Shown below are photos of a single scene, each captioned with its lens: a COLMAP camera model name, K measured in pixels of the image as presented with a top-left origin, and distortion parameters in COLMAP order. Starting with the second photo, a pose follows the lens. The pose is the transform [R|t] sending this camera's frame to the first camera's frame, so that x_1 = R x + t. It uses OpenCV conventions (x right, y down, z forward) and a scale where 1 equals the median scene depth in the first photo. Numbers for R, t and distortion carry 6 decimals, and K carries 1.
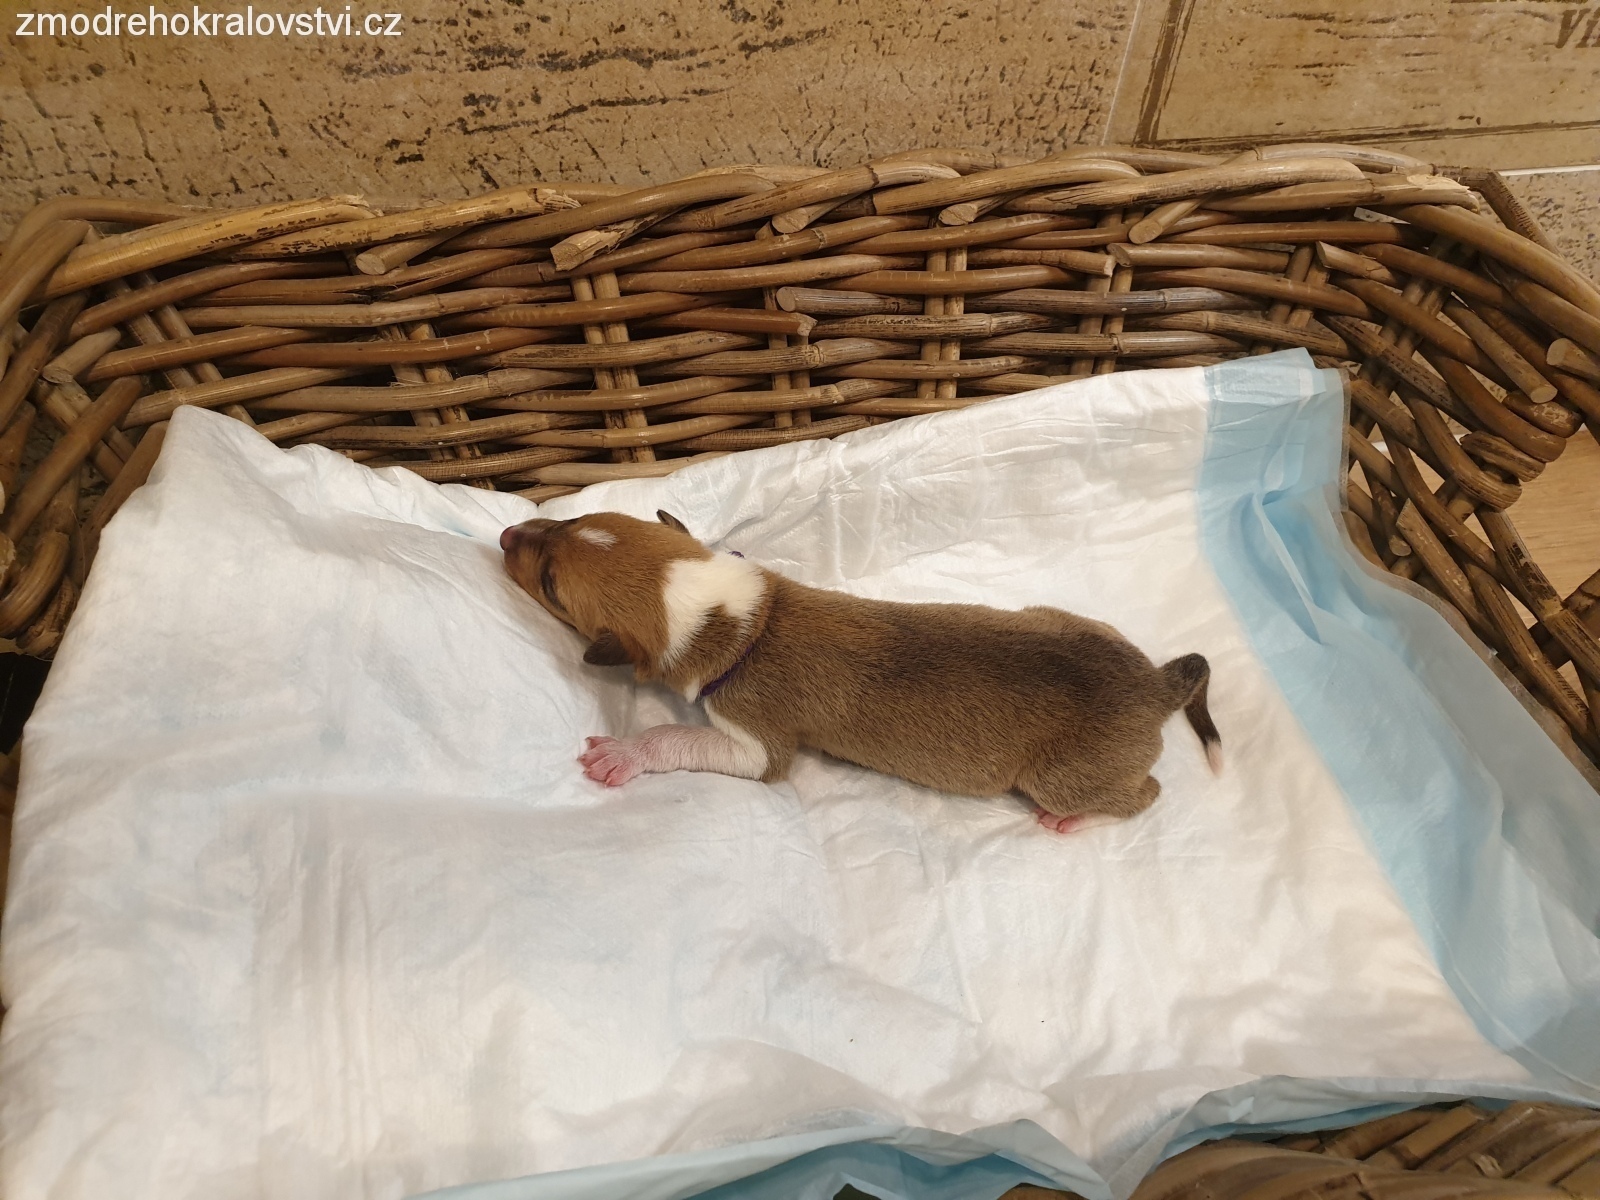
lens RADIAL K [[1361.7, 0, 812.3], [0, 1361.7, 592.6], [0, 0, 1]] dist [-0.049516, 0.057070]
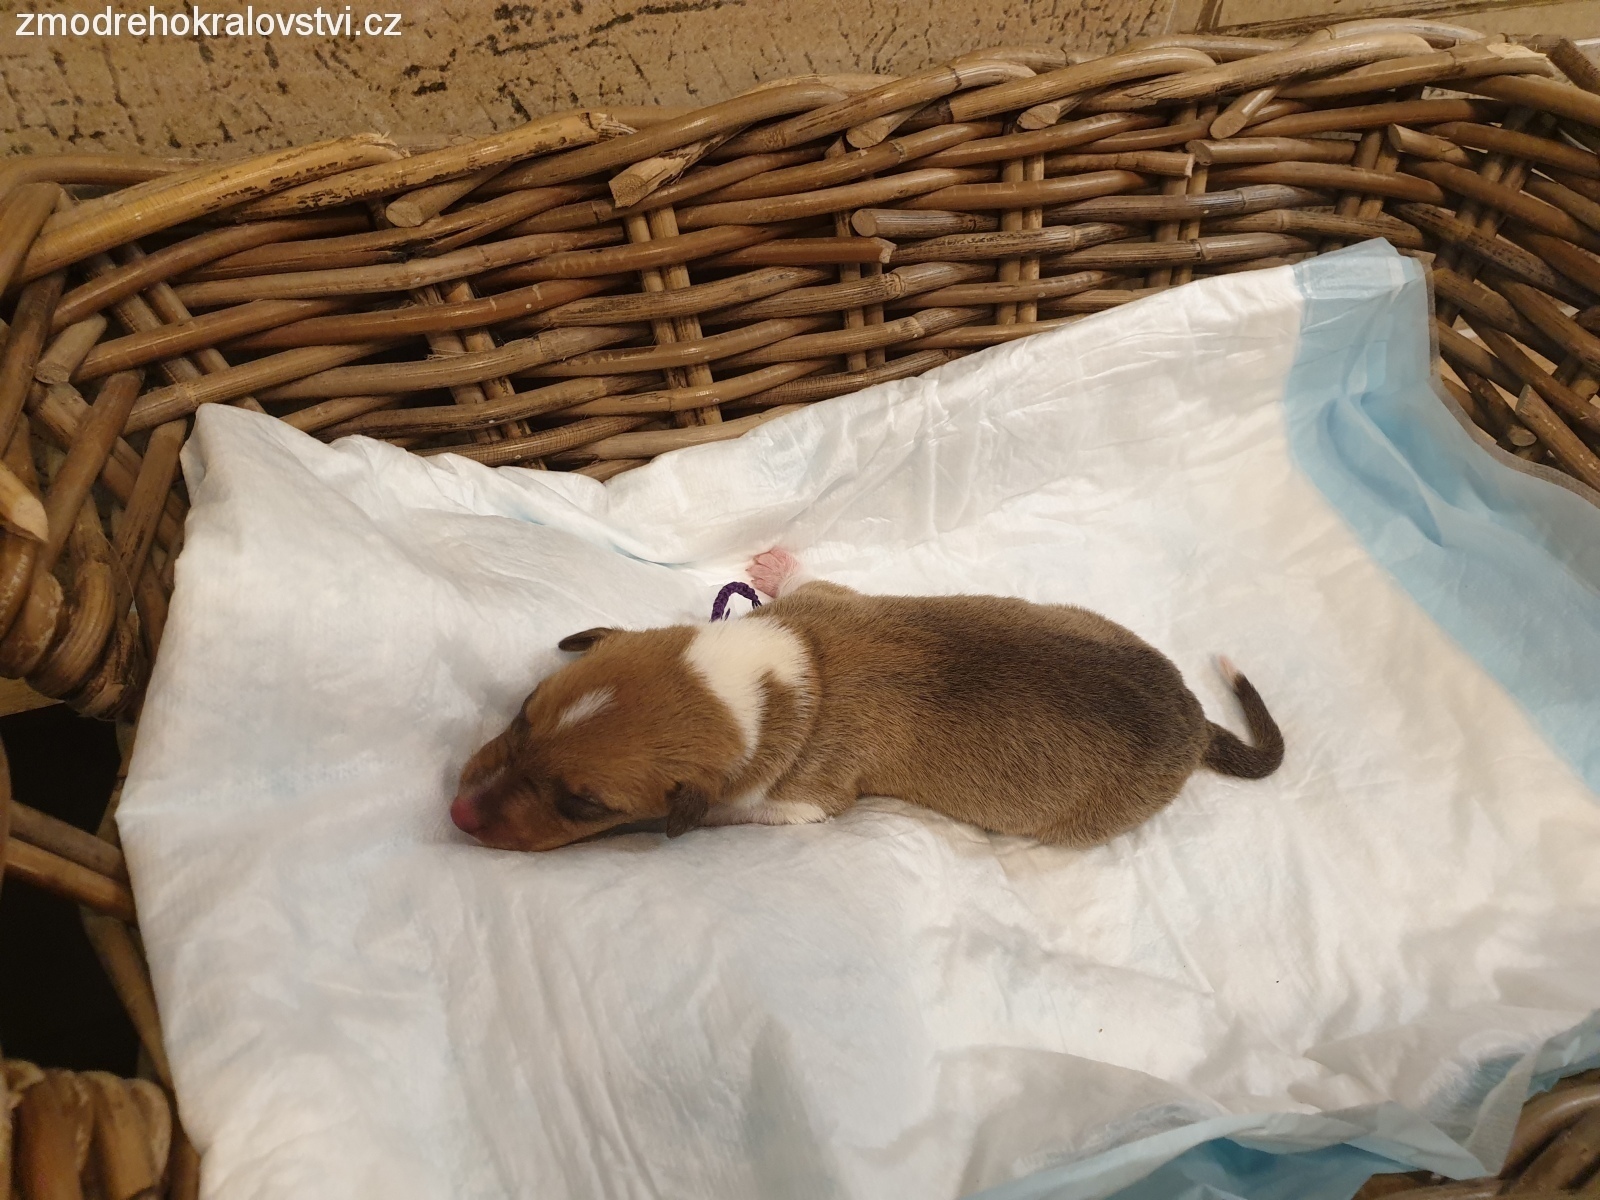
lens RADIAL K [[1361.7, 0, 789.6], [0, 1361.7, 603.9], [0, 0, 1]] dist [-0.049516, 0.057070]
pose [[0.986939, -0.110064, 0.117629, -0.201412], [0.107655, 0.993831, 0.026657, 0.002638], [-0.119837, -0.013646, 0.992700, 0.119911]]
